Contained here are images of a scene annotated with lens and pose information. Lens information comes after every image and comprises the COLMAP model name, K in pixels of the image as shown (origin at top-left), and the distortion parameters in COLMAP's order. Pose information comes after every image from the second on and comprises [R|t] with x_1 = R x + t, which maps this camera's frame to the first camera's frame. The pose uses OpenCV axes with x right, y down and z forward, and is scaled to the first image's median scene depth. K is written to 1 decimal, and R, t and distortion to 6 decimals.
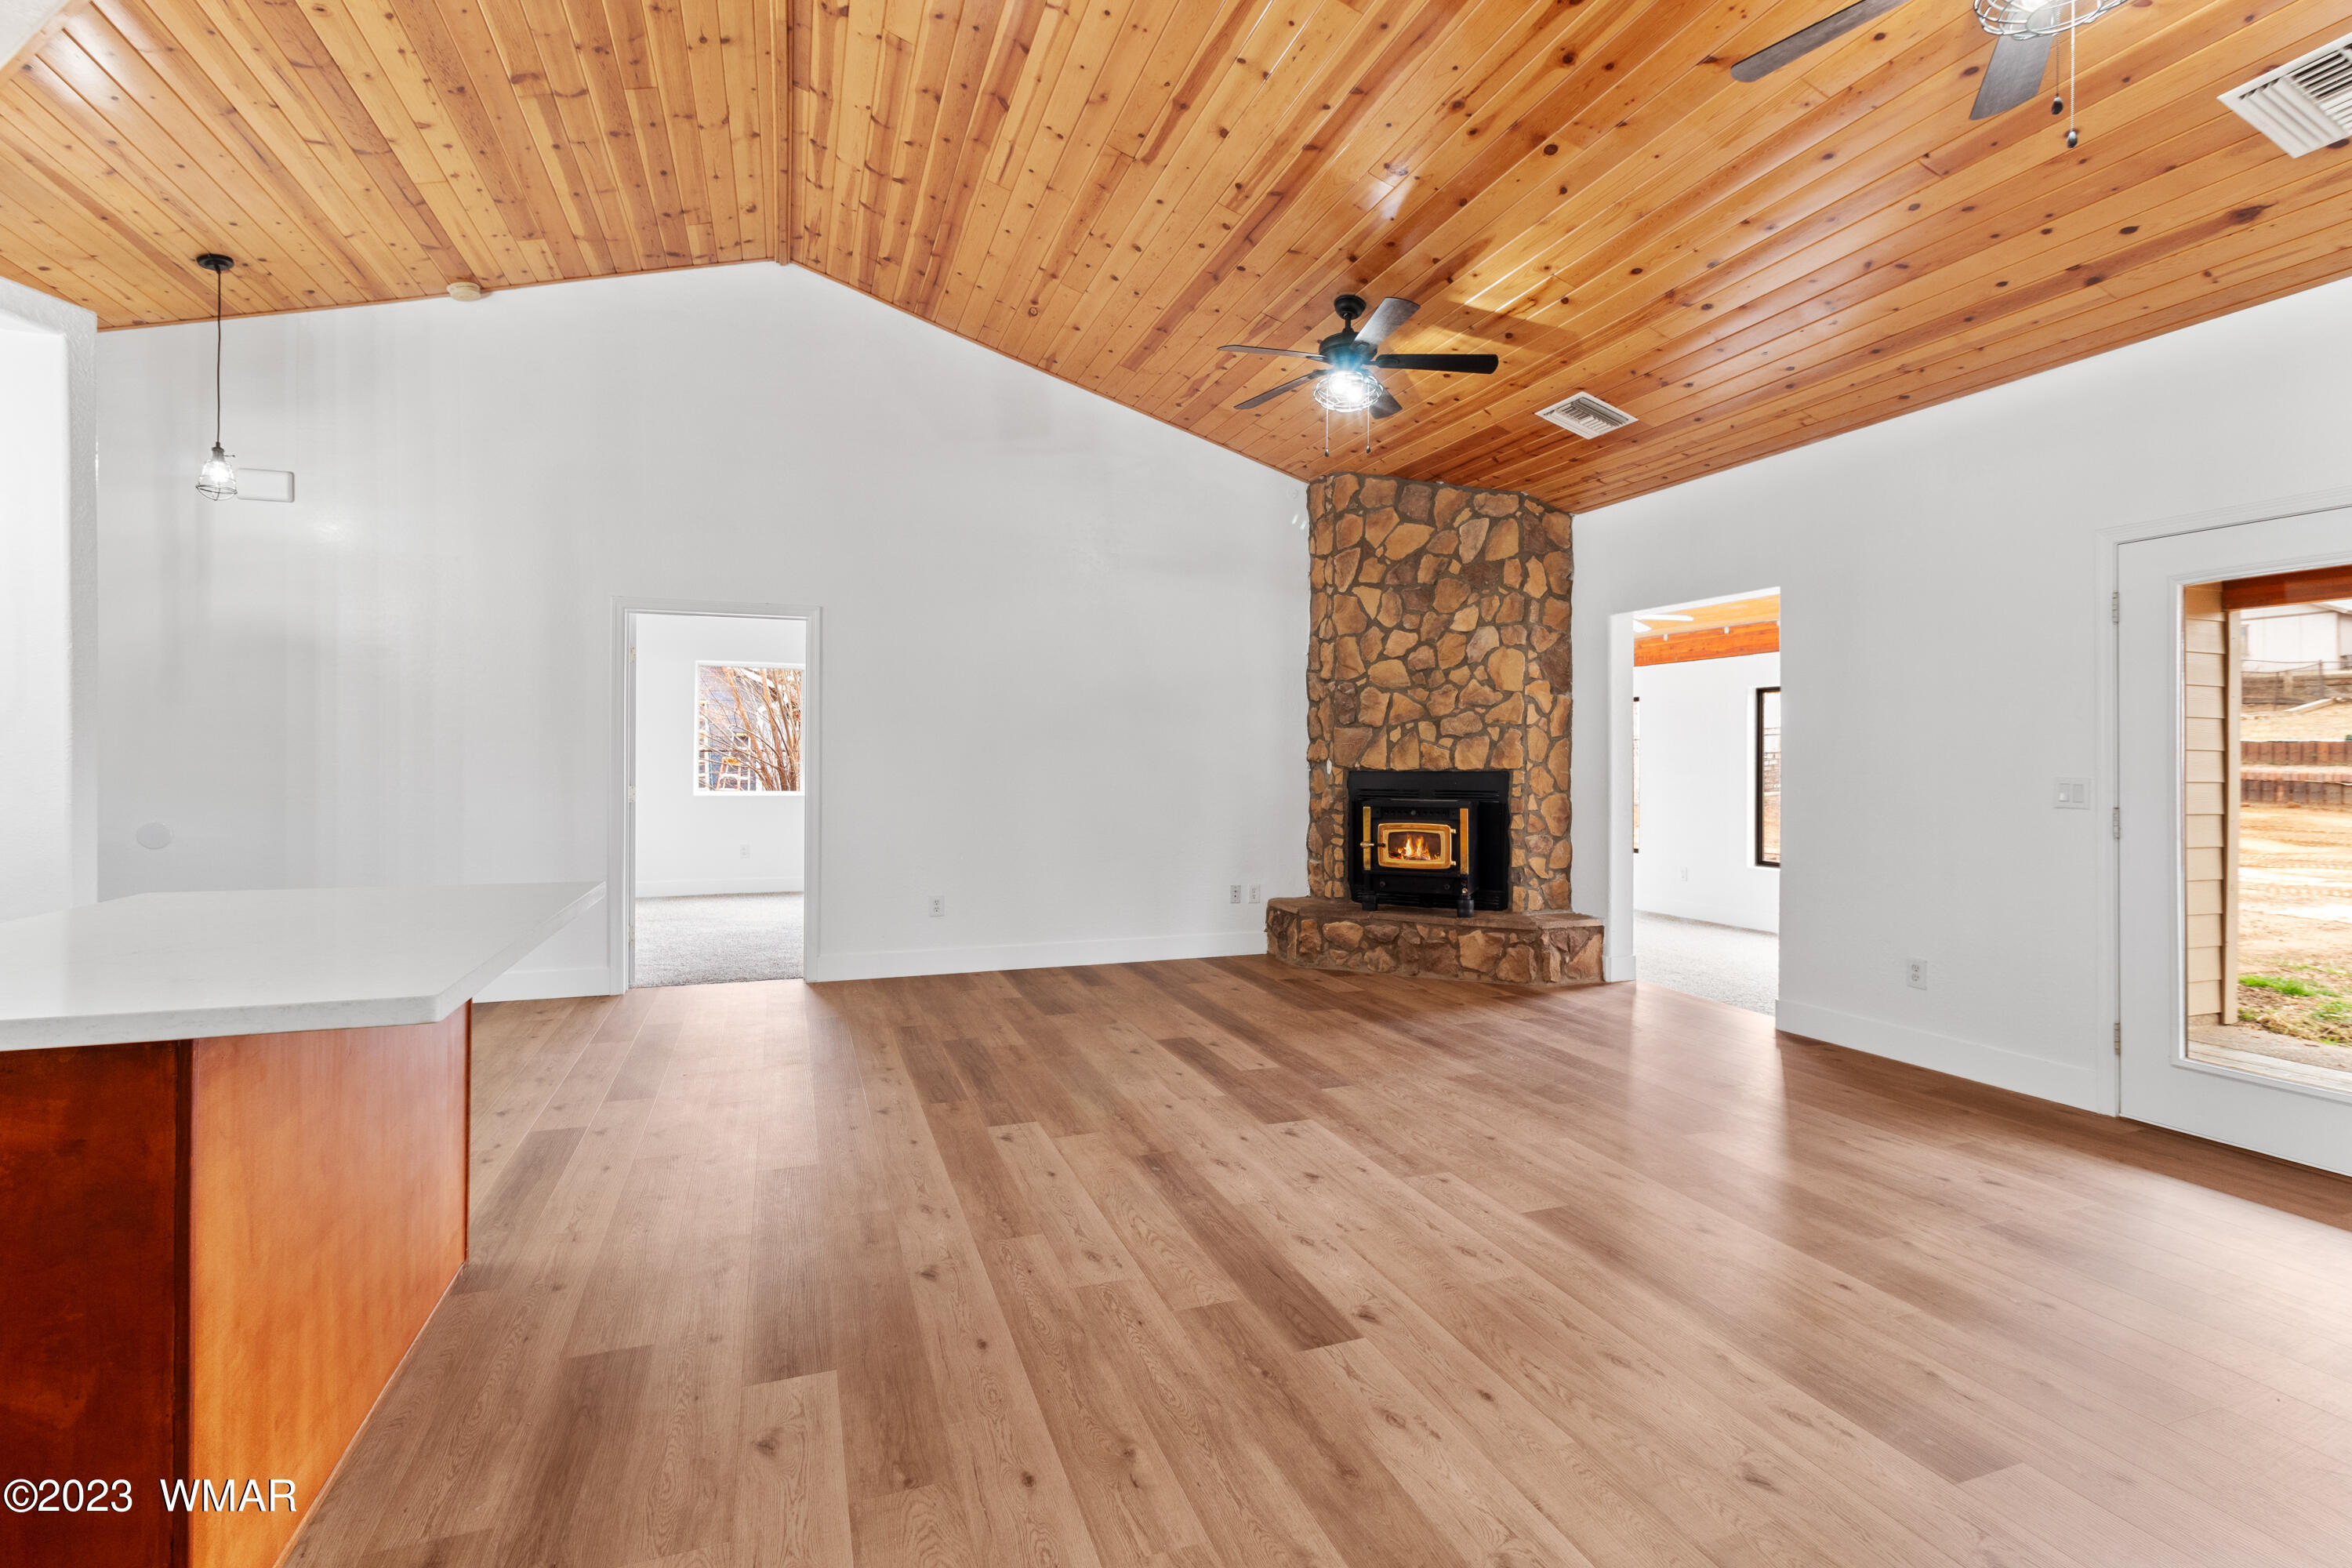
lens RADIAL K [[1087.1, 0, 1183.5], [0, 1087.1, 764.0], [0, 0, 1]] dist [0.002209, 0.000646]
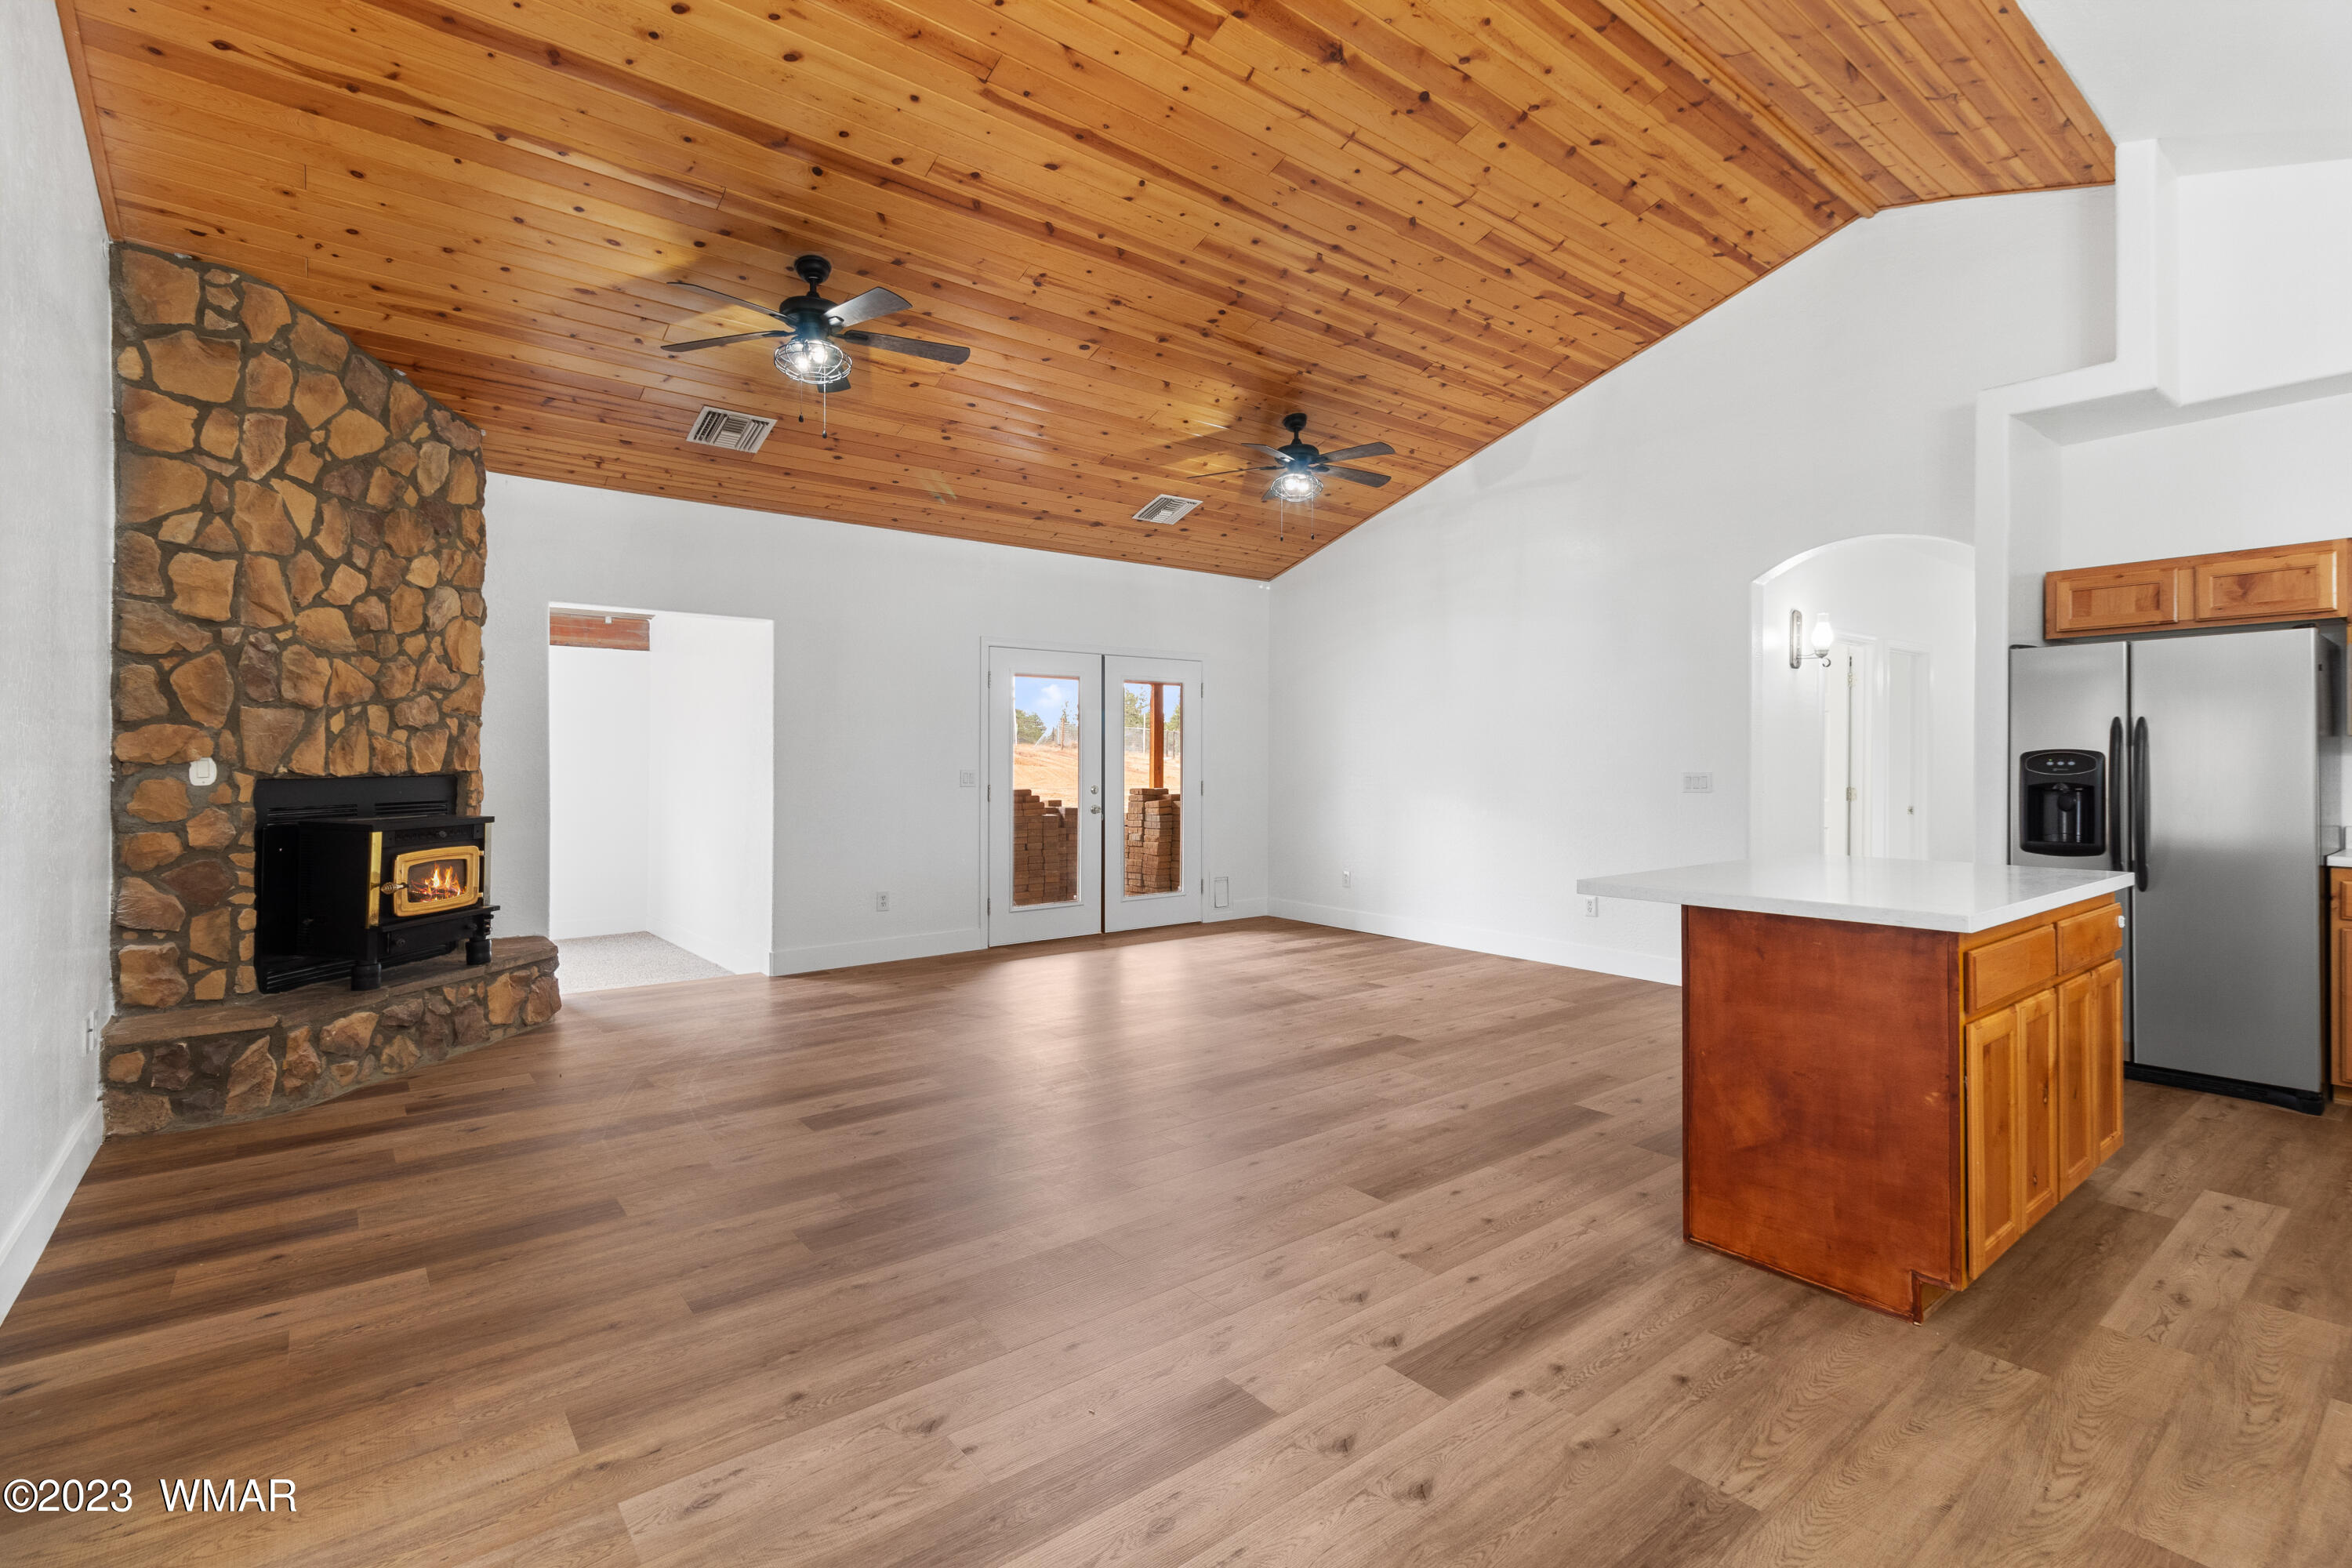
lens RADIAL K [[1087.1, 0, 1207.0], [0, 1087.1, 771.4], [0, 0, 1]] dist [0.002209, 0.000646]
pose [[-0.322251, -0.013101, 0.946564, -0.614599], [0.001046, 0.999899, 0.014195, -0.006090], [-0.946654, 0.005565, -0.322205, 0.726723]]
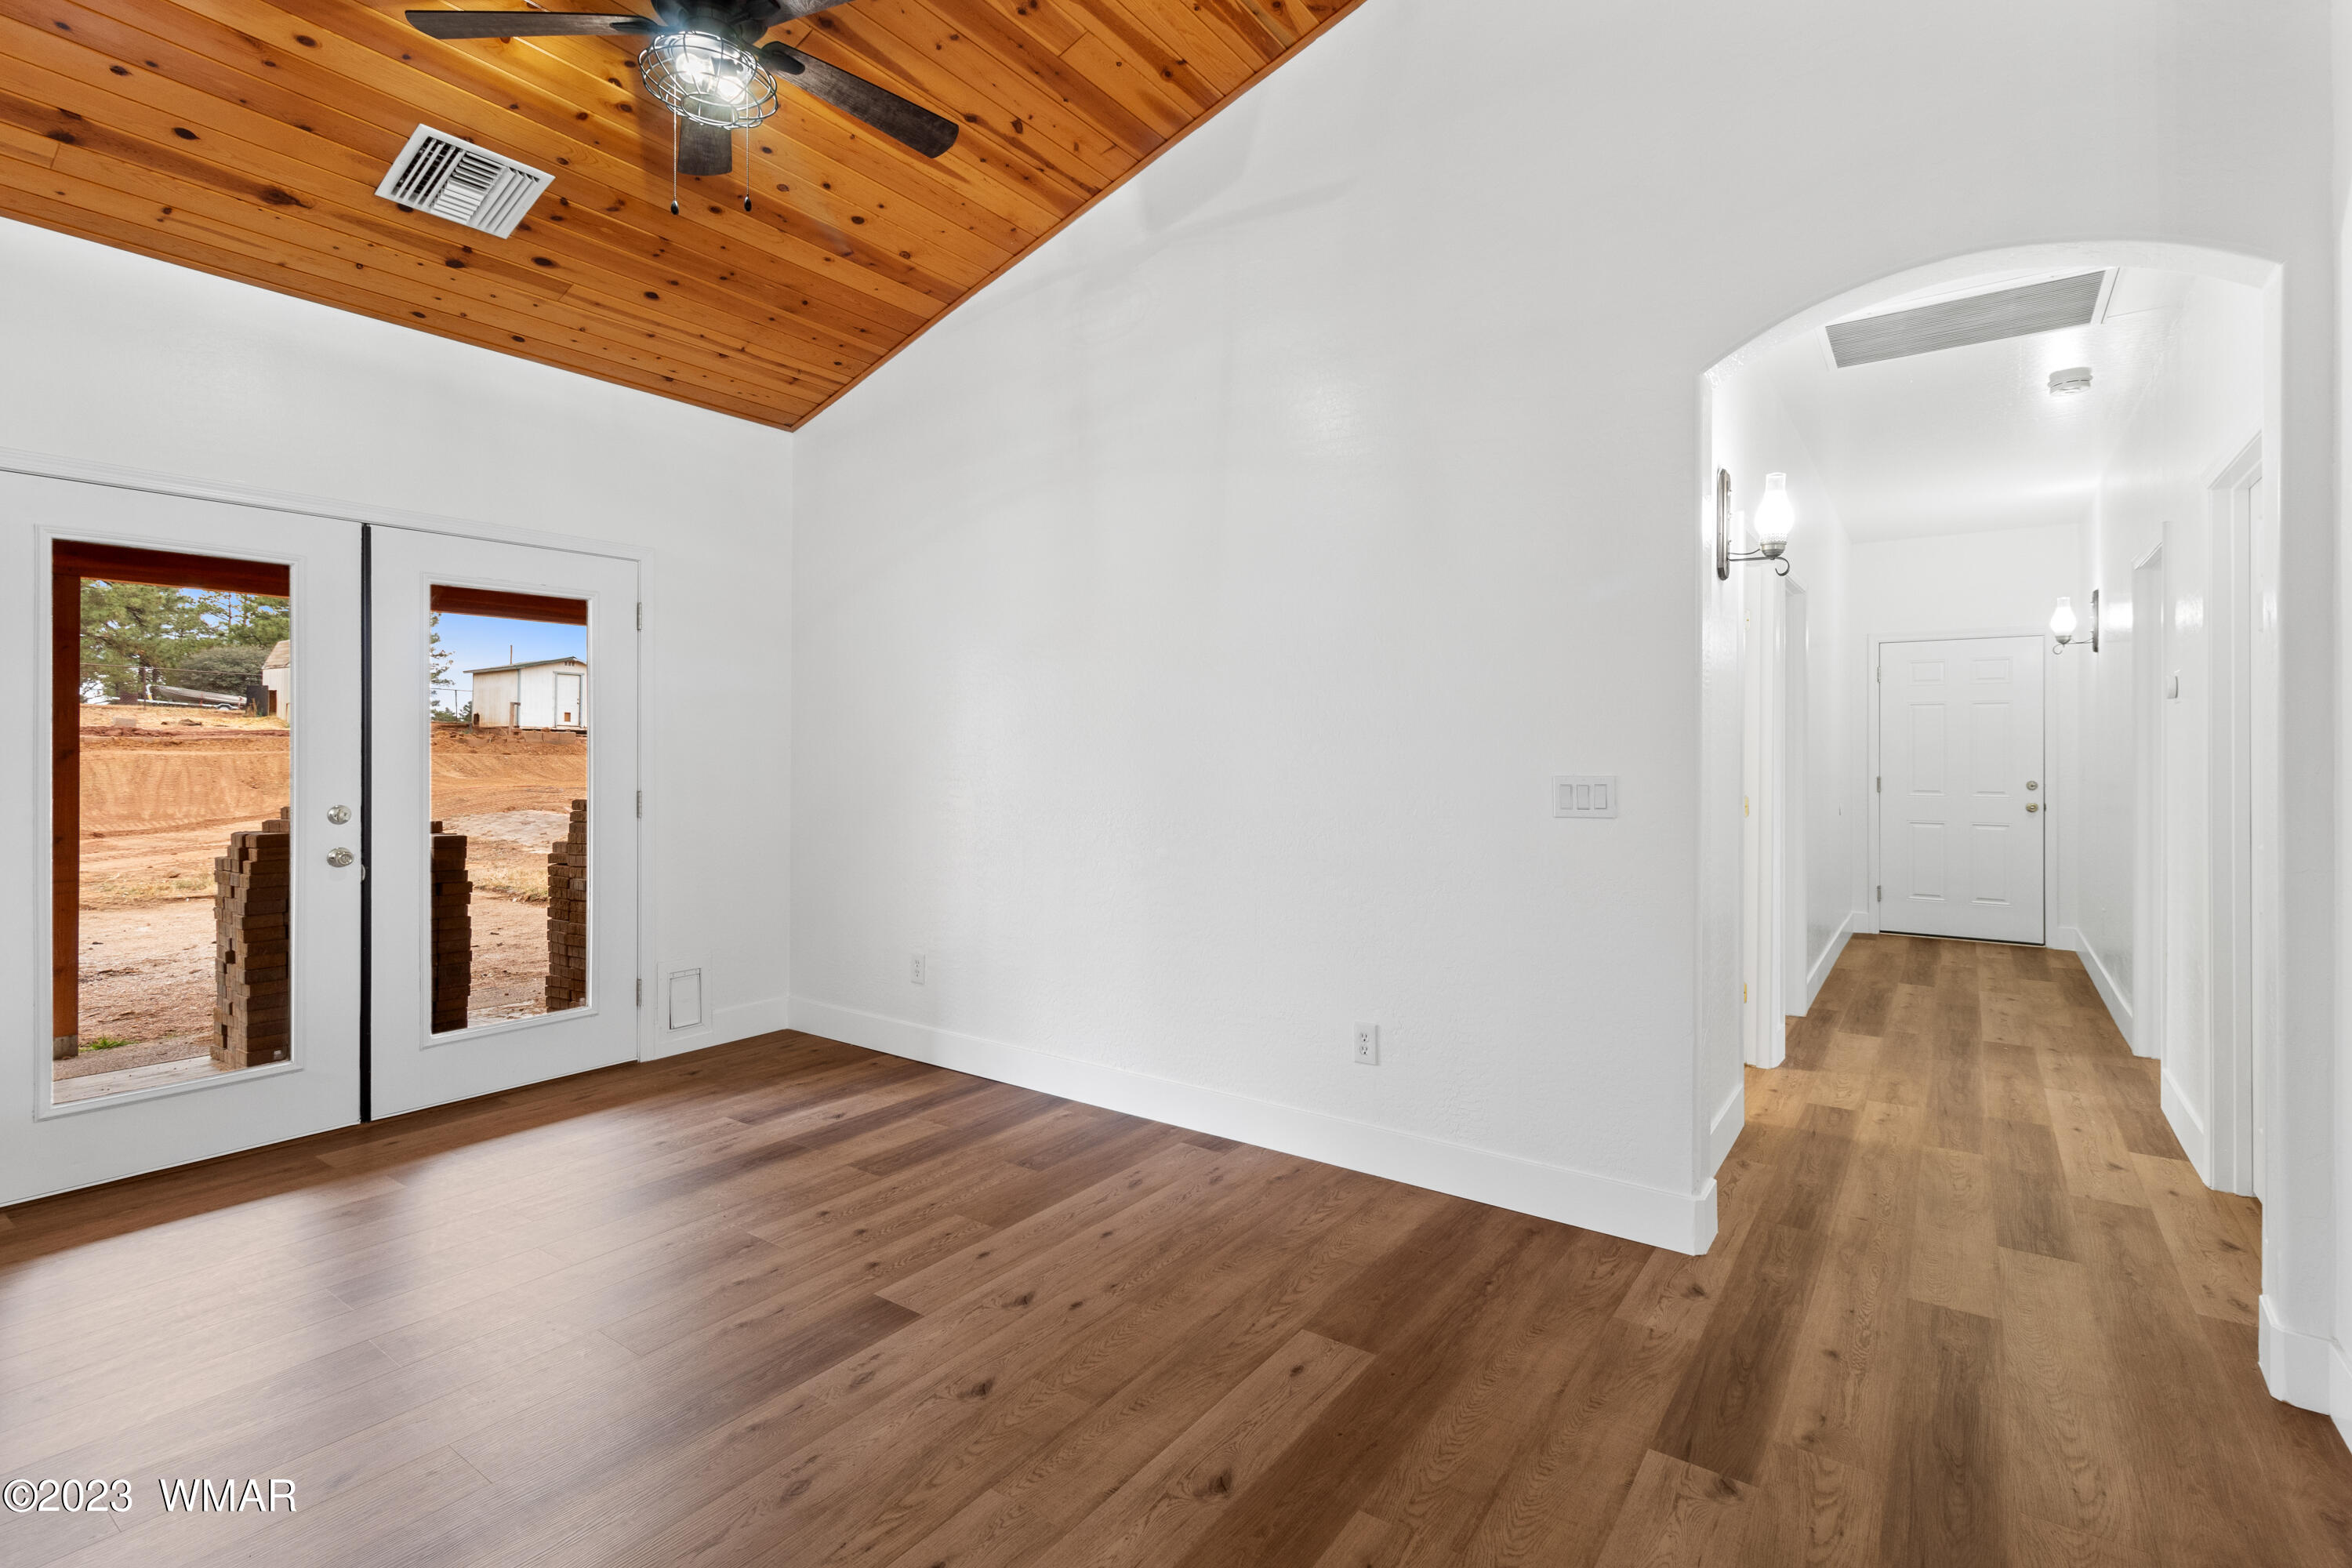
lens RADIAL K [[1087.1, 0, 1215.6], [0, 1087.1, 754.0], [0, 0, 1]] dist [0.002209, 0.000646]
pose [[-0.576921, -0.002790, 0.816795, -0.153681], [-0.000187, 0.999995, 0.003283, -0.001528], [-0.816800, 0.001741, -0.576919, 0.418139]]
